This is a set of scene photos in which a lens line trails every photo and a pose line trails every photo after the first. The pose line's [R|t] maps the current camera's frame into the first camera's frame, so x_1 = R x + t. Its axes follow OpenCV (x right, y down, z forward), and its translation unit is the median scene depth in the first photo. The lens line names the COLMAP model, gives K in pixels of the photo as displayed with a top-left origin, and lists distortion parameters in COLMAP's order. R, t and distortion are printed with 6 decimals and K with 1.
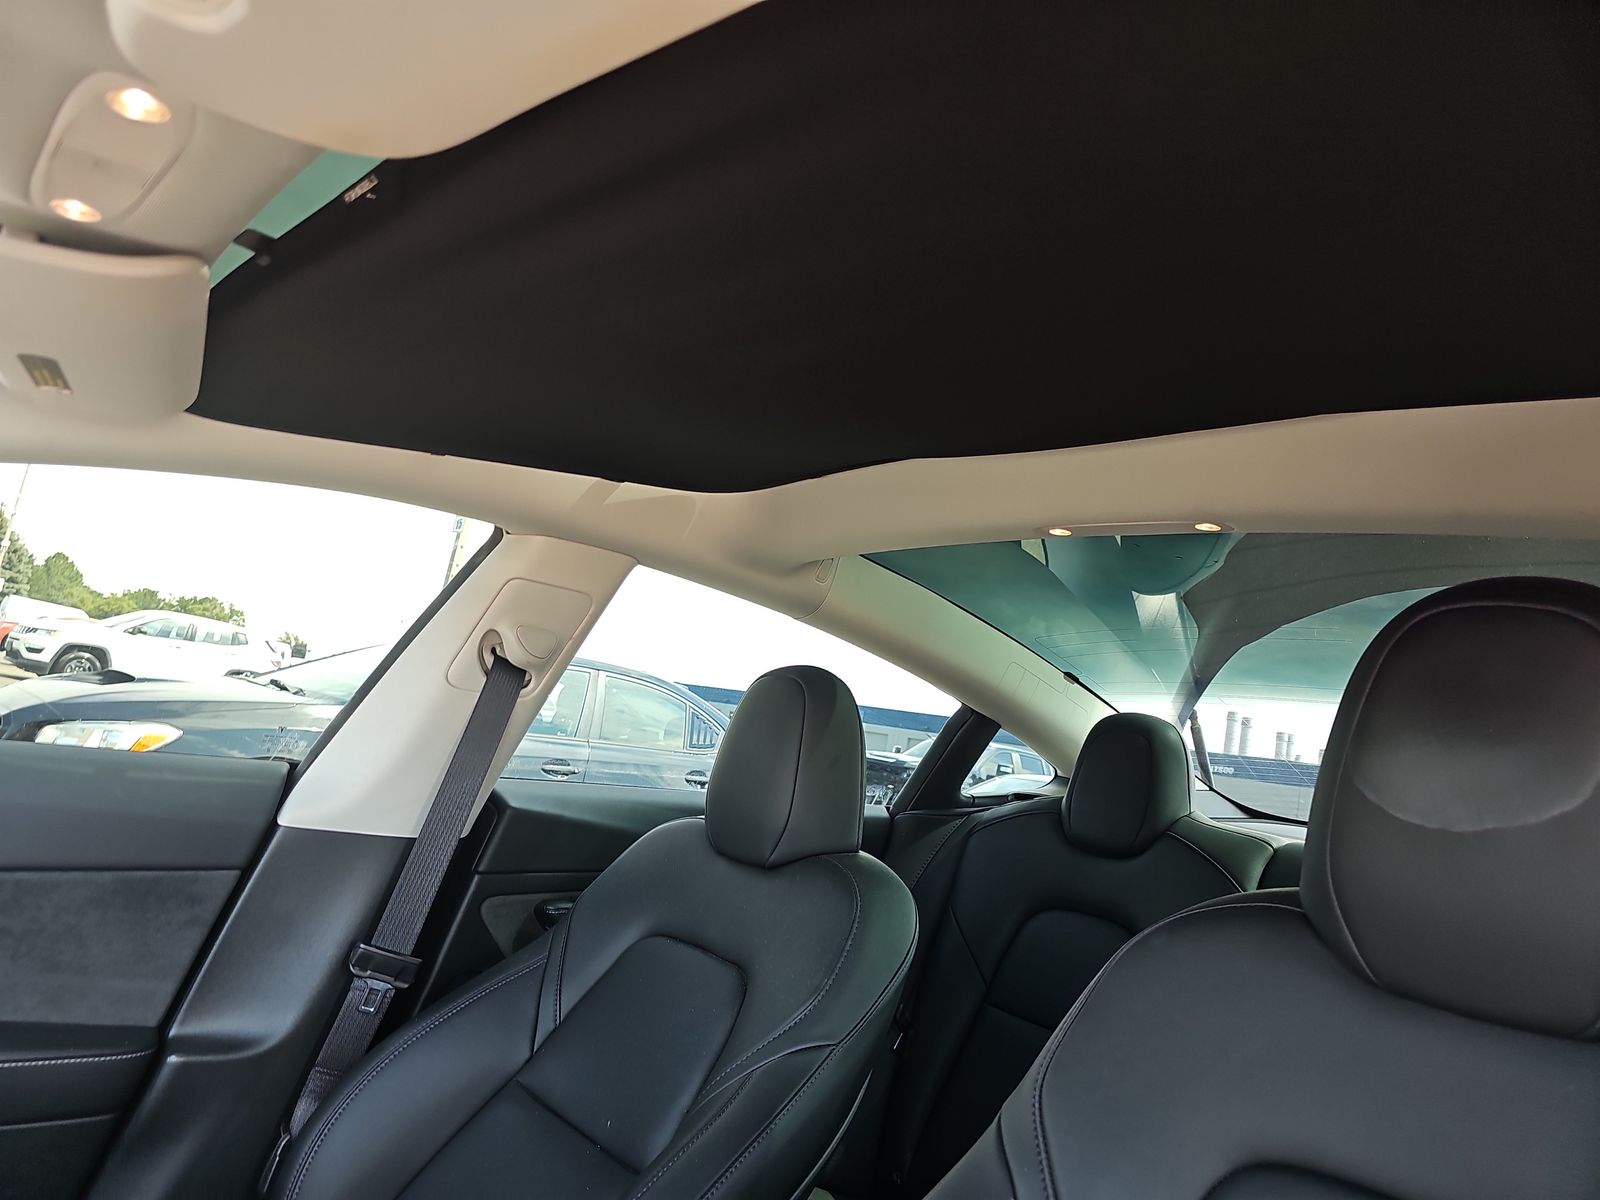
lens RADIAL K [[1066.4, 0, 800.0], [0, 1066.4, 600.0], [0, 0, 1]] dist [0.084623, -0.103100]
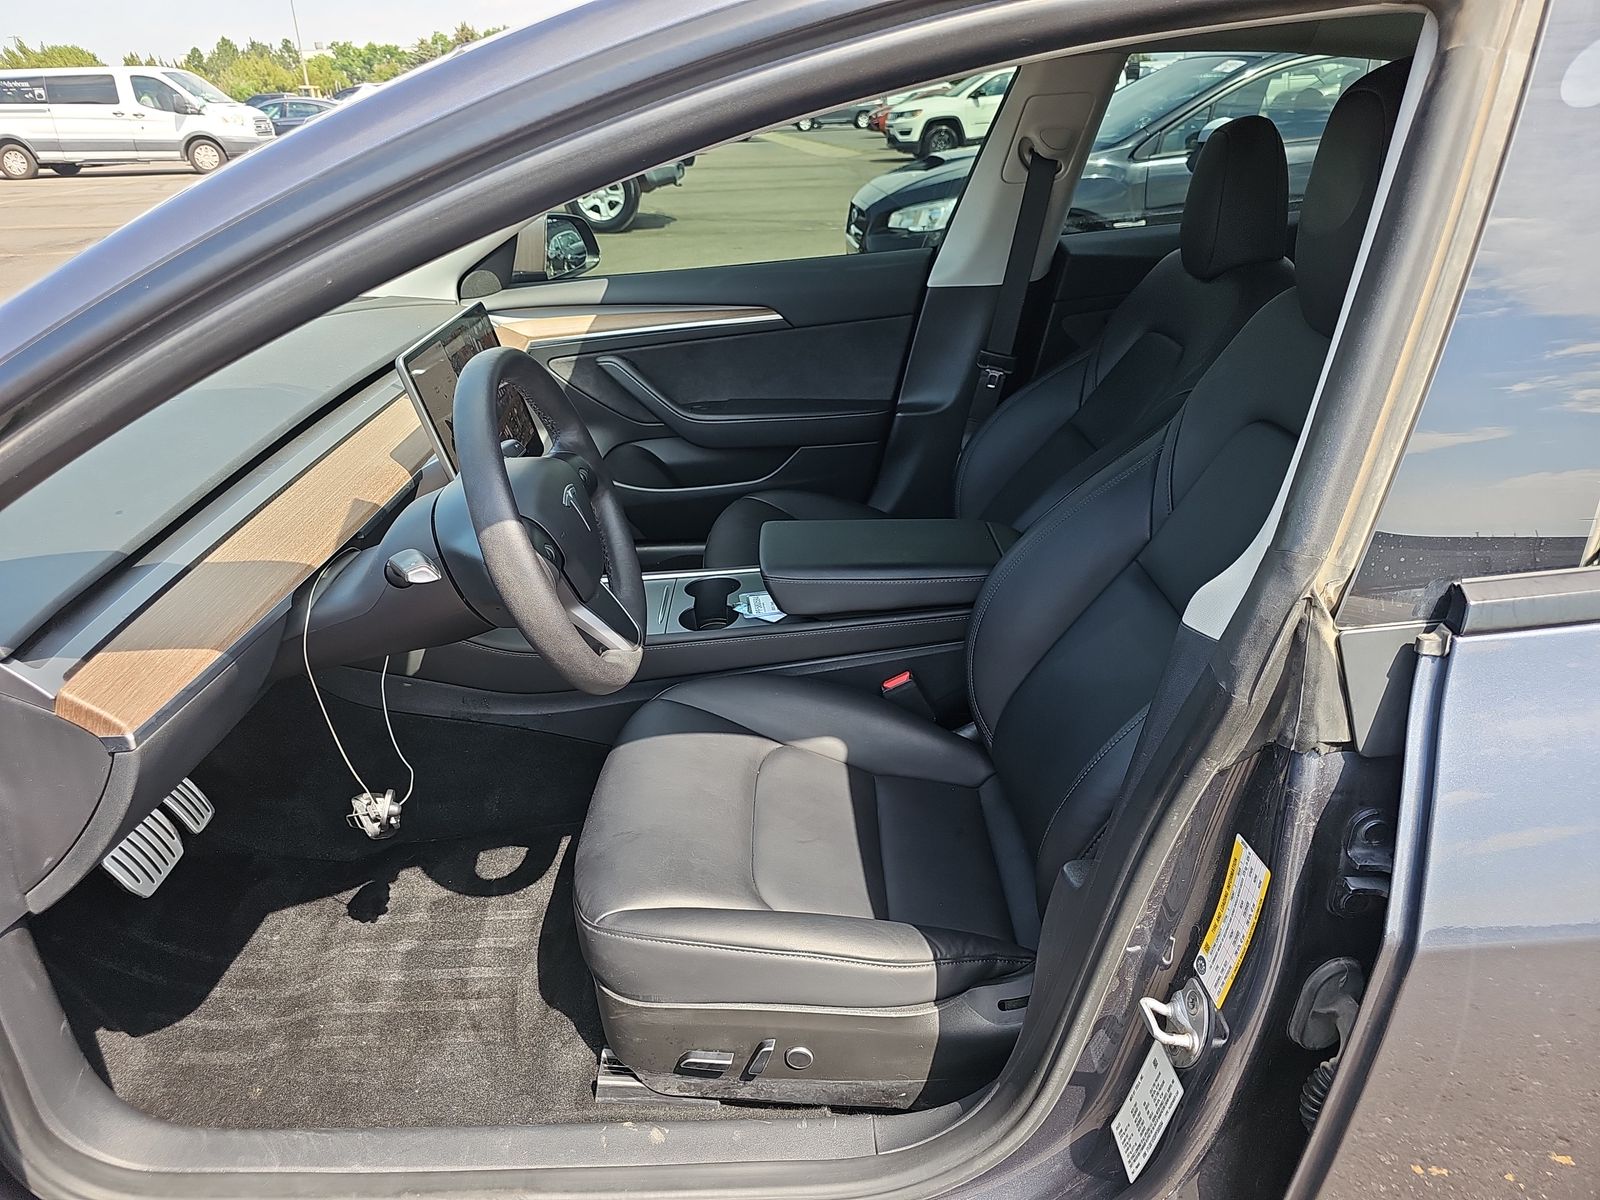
lens RADIAL K [[1066.4, 0, 800.0], [0, 1066.4, 600.0], [0, 0, 1]] dist [0.084623, -0.103100]
pose [[0.731786, 0.087923, -0.675839, 0.552749], [0.263770, 0.877827, 0.399806, -0.090093], [0.628422, -0.470838, 0.619190, -0.411603]]
